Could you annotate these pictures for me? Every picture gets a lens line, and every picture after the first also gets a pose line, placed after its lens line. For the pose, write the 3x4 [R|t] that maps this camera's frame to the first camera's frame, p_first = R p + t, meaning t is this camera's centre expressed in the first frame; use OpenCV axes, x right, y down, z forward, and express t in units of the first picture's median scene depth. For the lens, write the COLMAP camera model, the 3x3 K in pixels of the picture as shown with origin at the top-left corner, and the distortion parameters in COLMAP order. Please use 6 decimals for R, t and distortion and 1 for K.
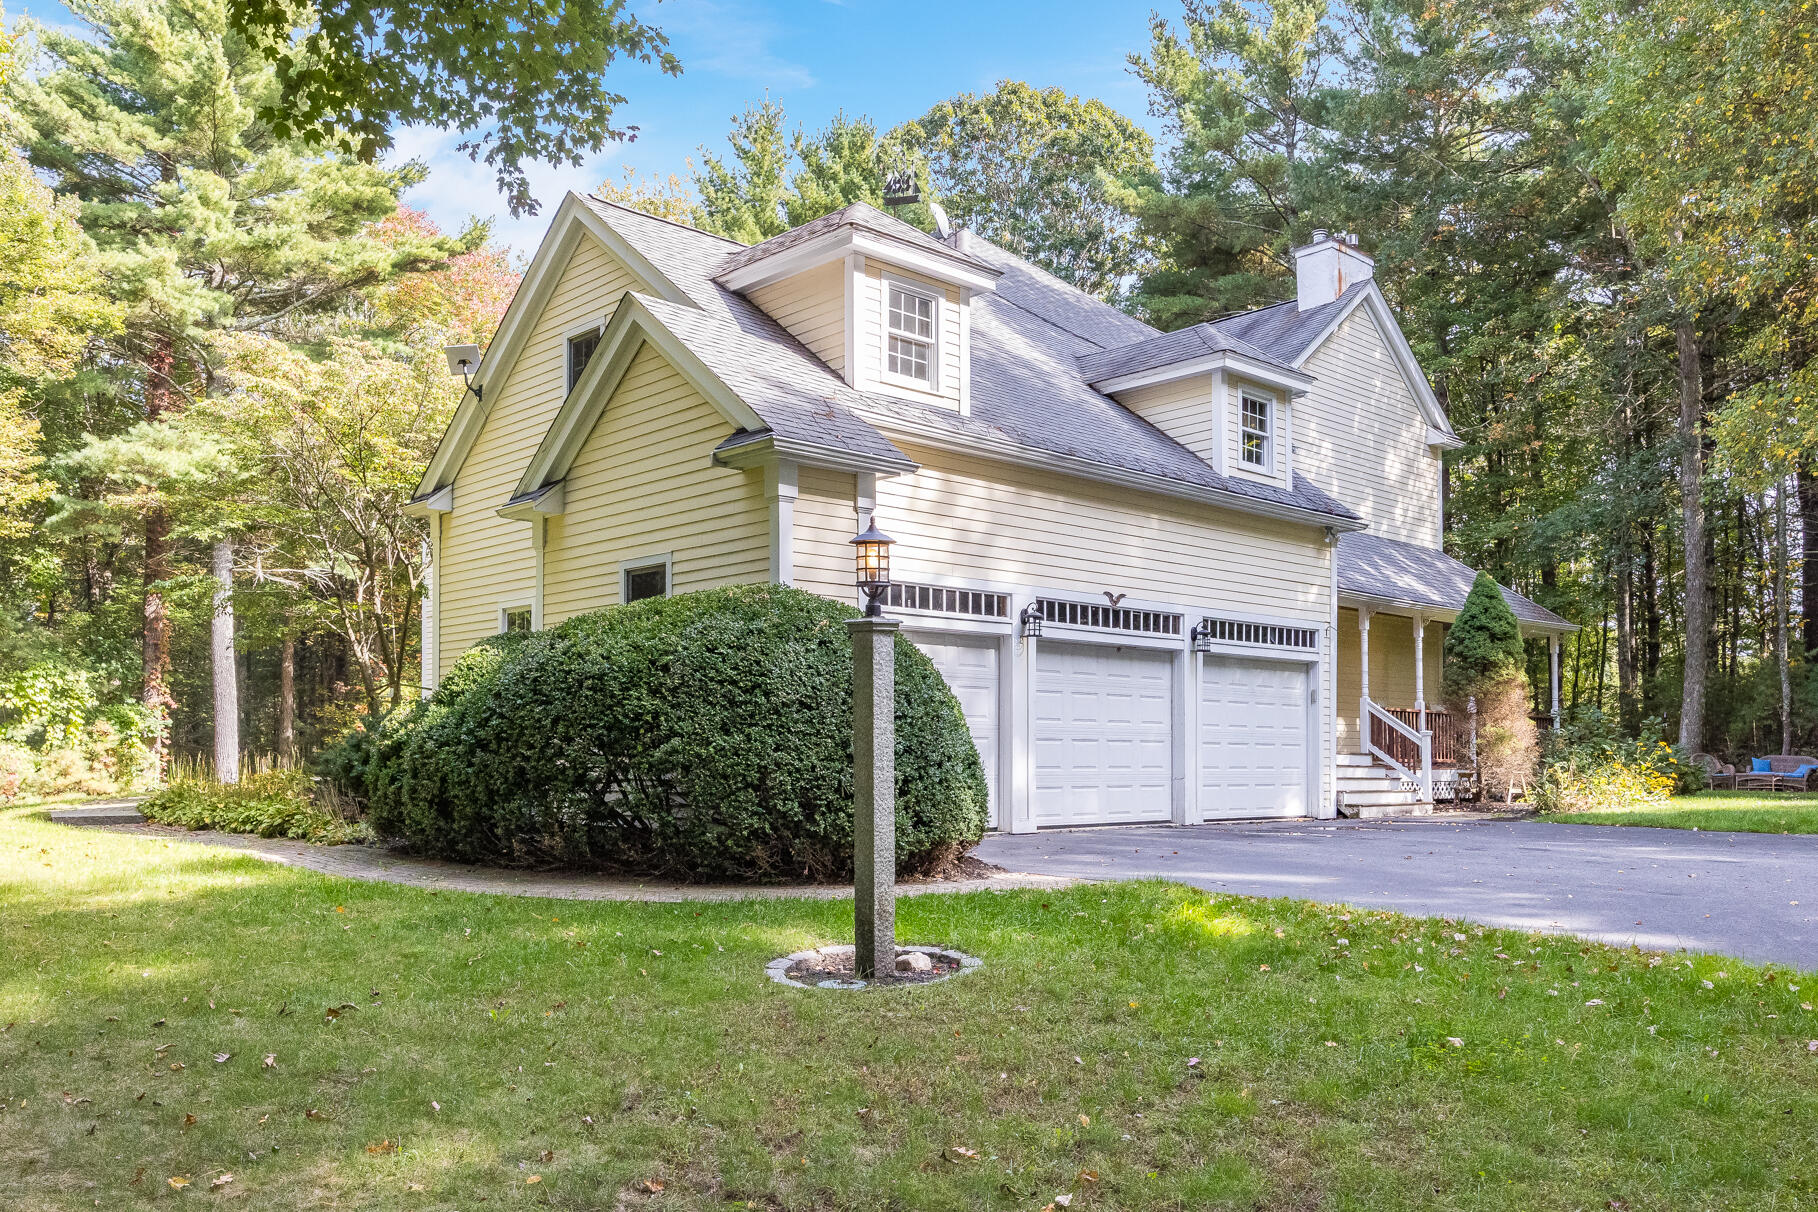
lens RADIAL K [[1473.0, 0, 906.9], [0, 1473.0, 680.9], [0, 0, 1]] dist [-0.009518, -0.002552]
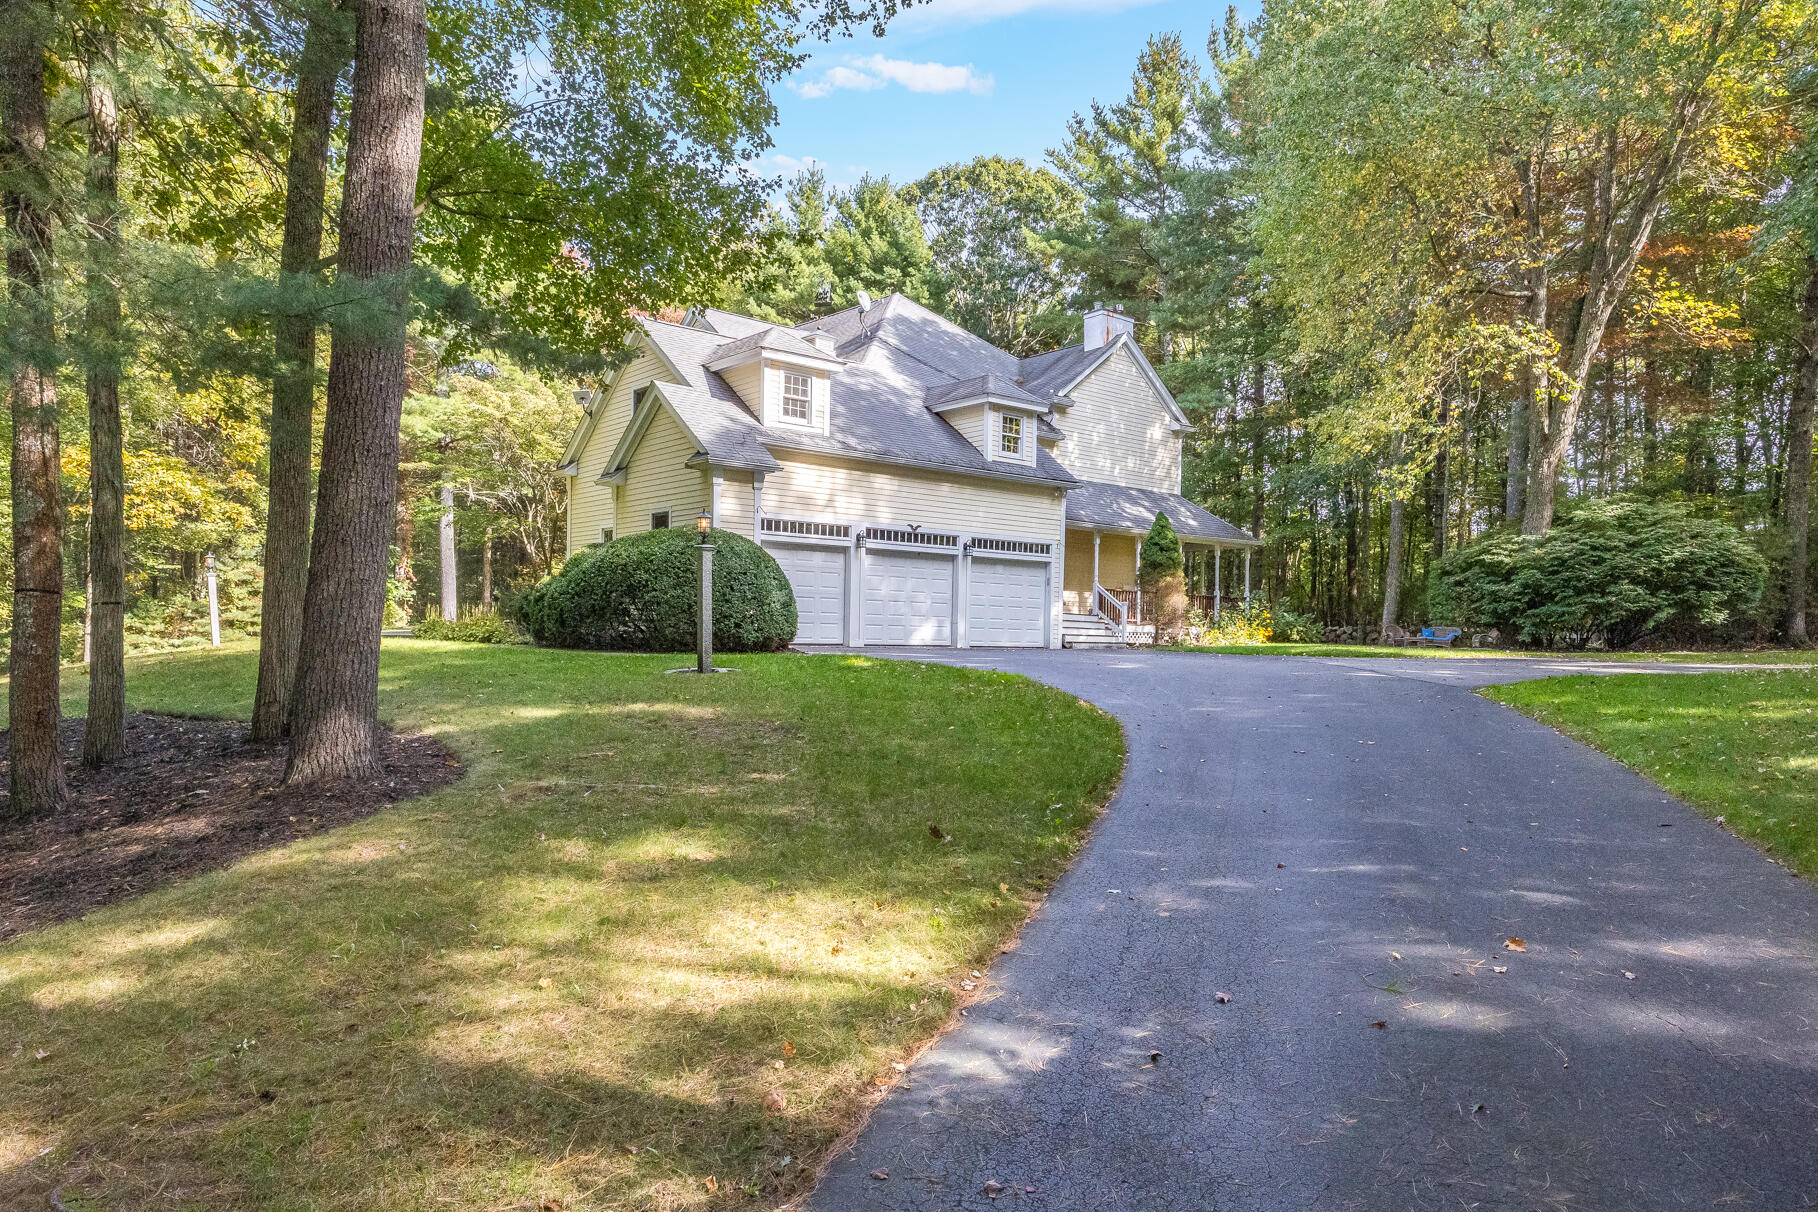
lens RADIAL K [[1155.6, 0, 909.0], [0, 1155.6, 606.0], [0, 0, 1]] dist [-0.039479, -0.000010]
pose [[0.998880, 0.015629, -0.044657, 0.189355], [-0.014268, 0.999429, 0.030627, -0.000033], [0.045110, -0.029956, 0.998533, -0.470722]]
